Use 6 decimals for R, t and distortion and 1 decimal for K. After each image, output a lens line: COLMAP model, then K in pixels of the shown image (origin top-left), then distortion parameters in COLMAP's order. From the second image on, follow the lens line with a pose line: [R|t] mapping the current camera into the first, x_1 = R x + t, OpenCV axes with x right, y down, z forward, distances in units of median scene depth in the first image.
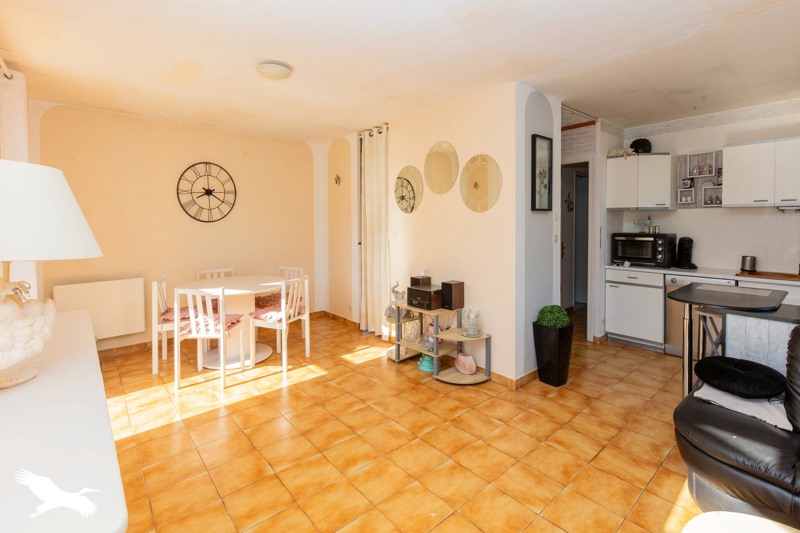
lens RADIAL K [[369.2, 0, 423.5], [0, 369.2, 231.5], [0, 0, 1]] dist [0.004957, -0.000400]
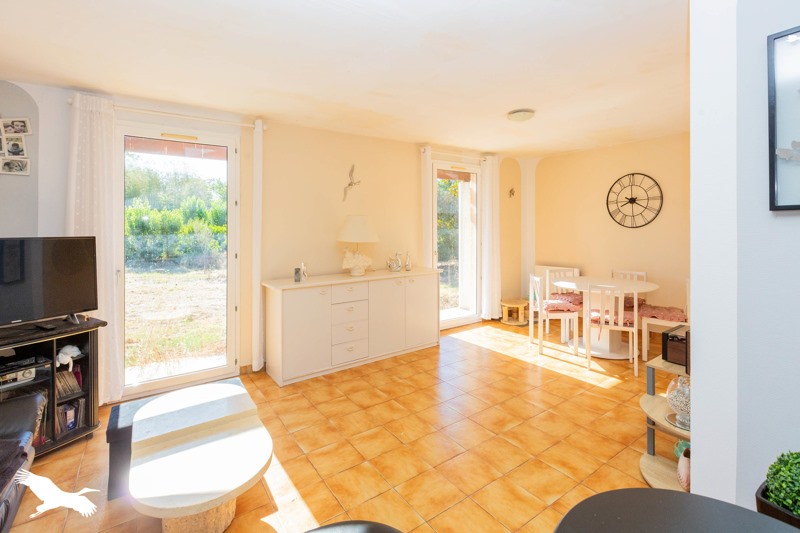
lens RADIAL K [[369.2, 0, 408.4], [0, 369.2, 226.1], [0, 0, 1]] dist [0.004957, -0.000400]
pose [[-0.118727, 0.002114, -0.992925, 0.738608], [-0.015440, 0.999873, 0.003975, -0.031083], [0.992807, 0.015803, -0.118680, 0.594839]]
